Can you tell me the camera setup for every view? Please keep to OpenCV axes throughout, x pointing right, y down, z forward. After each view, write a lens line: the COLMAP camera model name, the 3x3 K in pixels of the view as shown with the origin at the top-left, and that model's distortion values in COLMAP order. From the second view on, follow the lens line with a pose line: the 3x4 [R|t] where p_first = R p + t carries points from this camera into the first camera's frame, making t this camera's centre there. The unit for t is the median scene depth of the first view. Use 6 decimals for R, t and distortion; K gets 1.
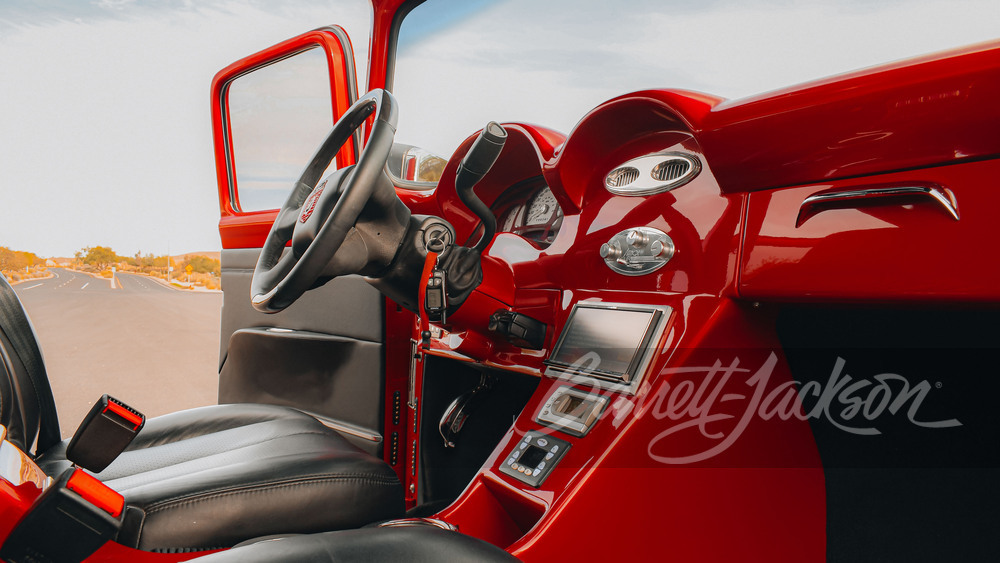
lens RADIAL K [[766.1, 0, 491.5], [0, 766.1, 293.0], [0, 0, 1]] dist [-0.084471, -0.004673]
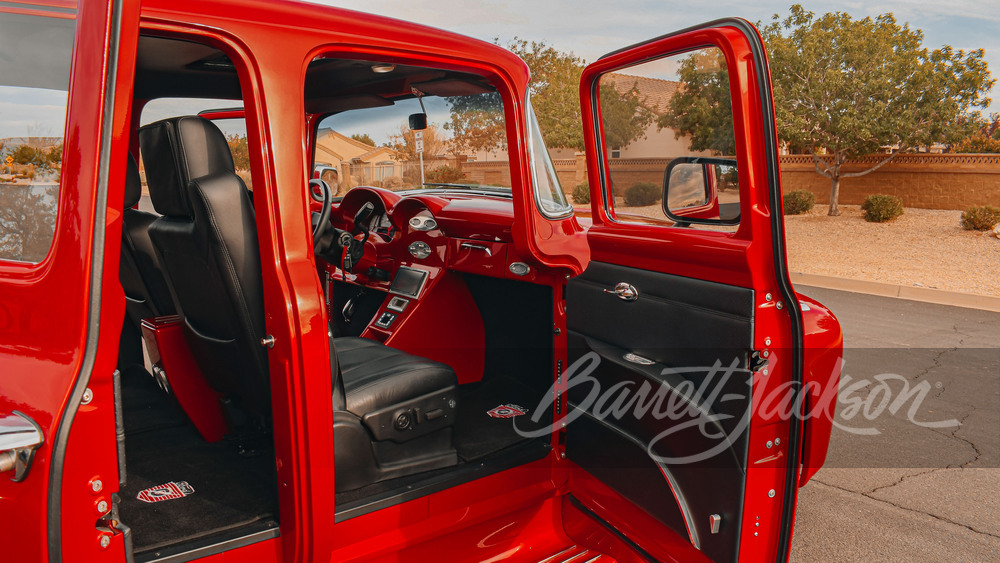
lens RADIAL K [[766.1, 0, 503.8], [0, 766.1, 315.8], [0, 0, 1]] dist [-0.084471, -0.004673]
pose [[0.977810, -0.035740, 0.206424, -0.095784], [-0.001326, 0.984265, 0.176696, -0.285153], [-0.209491, -0.173049, 0.962376, -1.697077]]
